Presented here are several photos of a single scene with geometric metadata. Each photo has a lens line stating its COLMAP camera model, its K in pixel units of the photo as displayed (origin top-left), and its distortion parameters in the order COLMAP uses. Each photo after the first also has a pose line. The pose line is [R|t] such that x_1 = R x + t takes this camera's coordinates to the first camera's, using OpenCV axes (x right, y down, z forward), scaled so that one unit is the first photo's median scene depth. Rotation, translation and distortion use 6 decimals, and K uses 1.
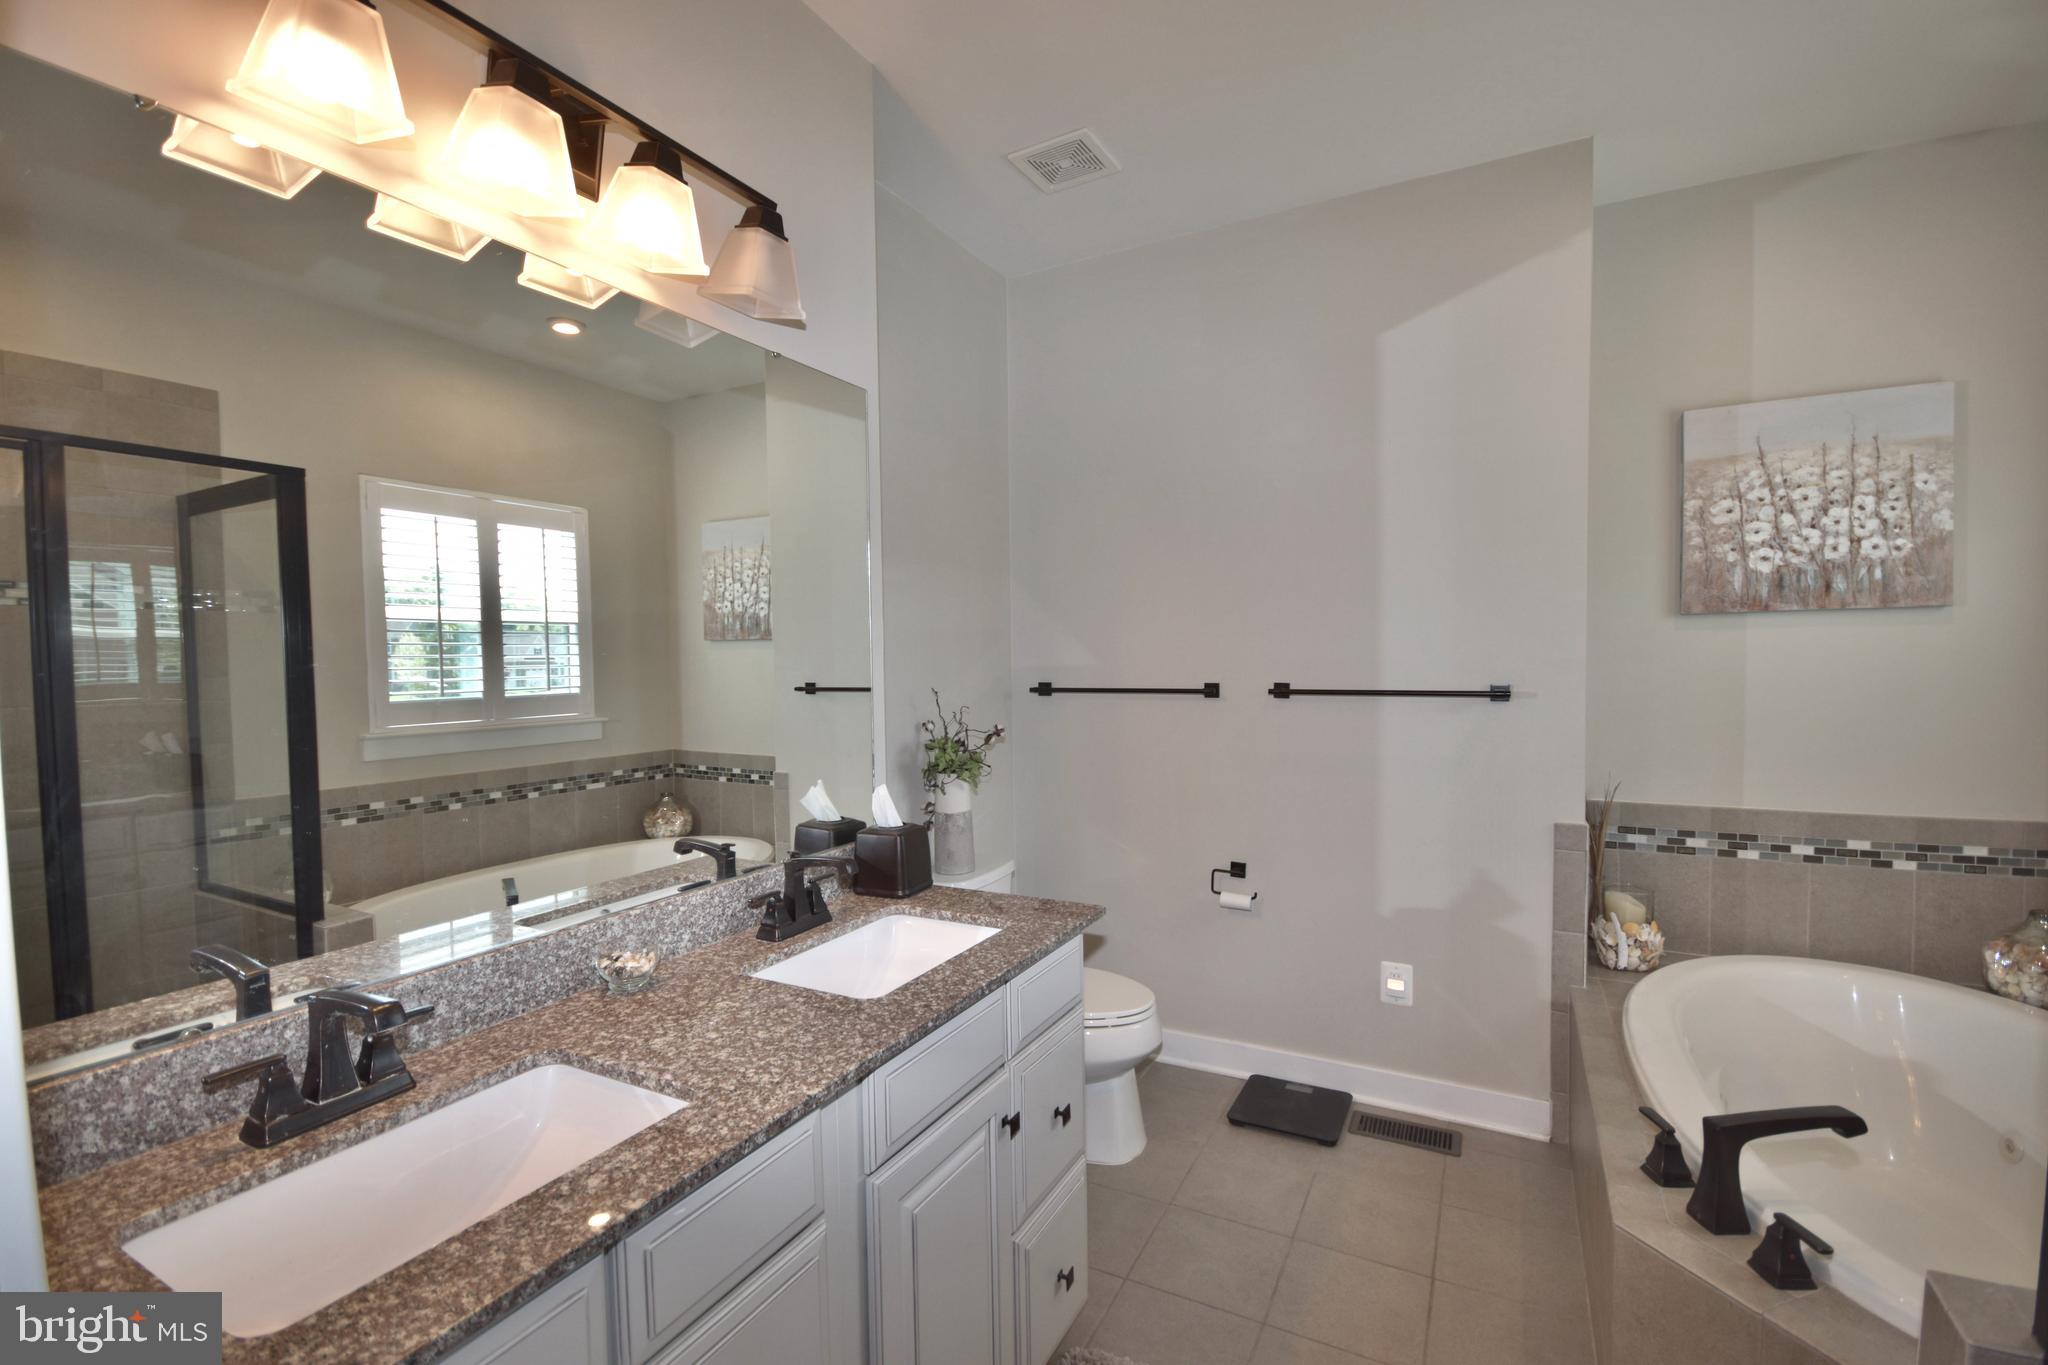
lens RADIAL K [[889.2, 0, 1014.9], [0, 889.2, 692.4], [0, 0, 1]] dist [-0.004145, -0.007017]
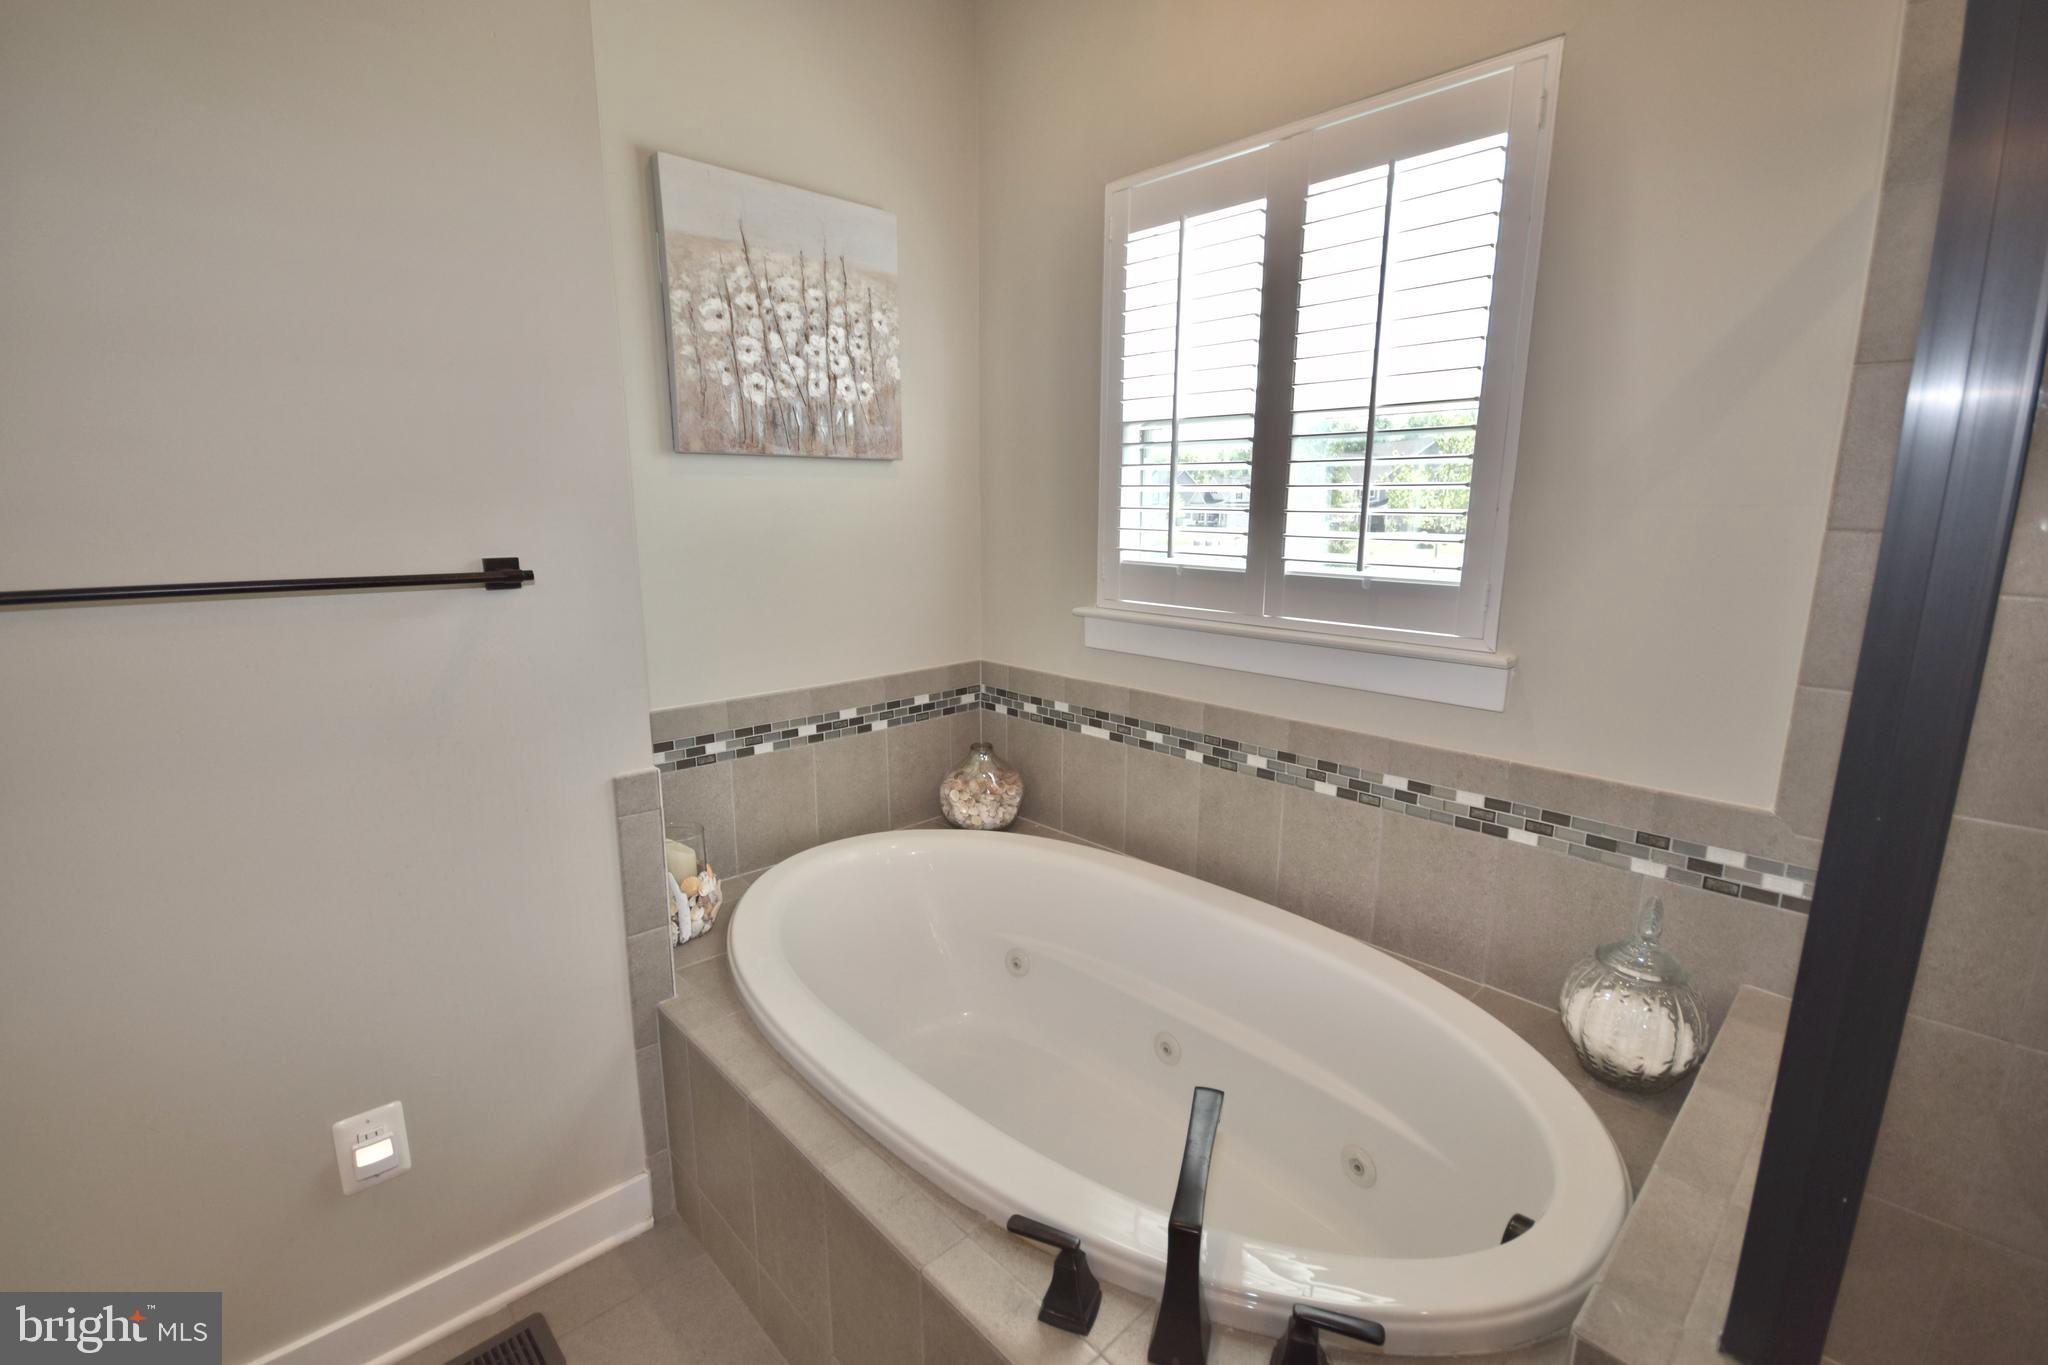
lens RADIAL K [[889.2, 0, 1022.6], [0, 889.2, 695.6], [0, 0, 1]] dist [-0.004145, -0.007017]
pose [[0.307554, -0.180585, 0.934238, 0.120203], [0.031017, 0.983207, 0.179839, -0.013491], [-0.951025, -0.026333, 0.307990, 0.521782]]
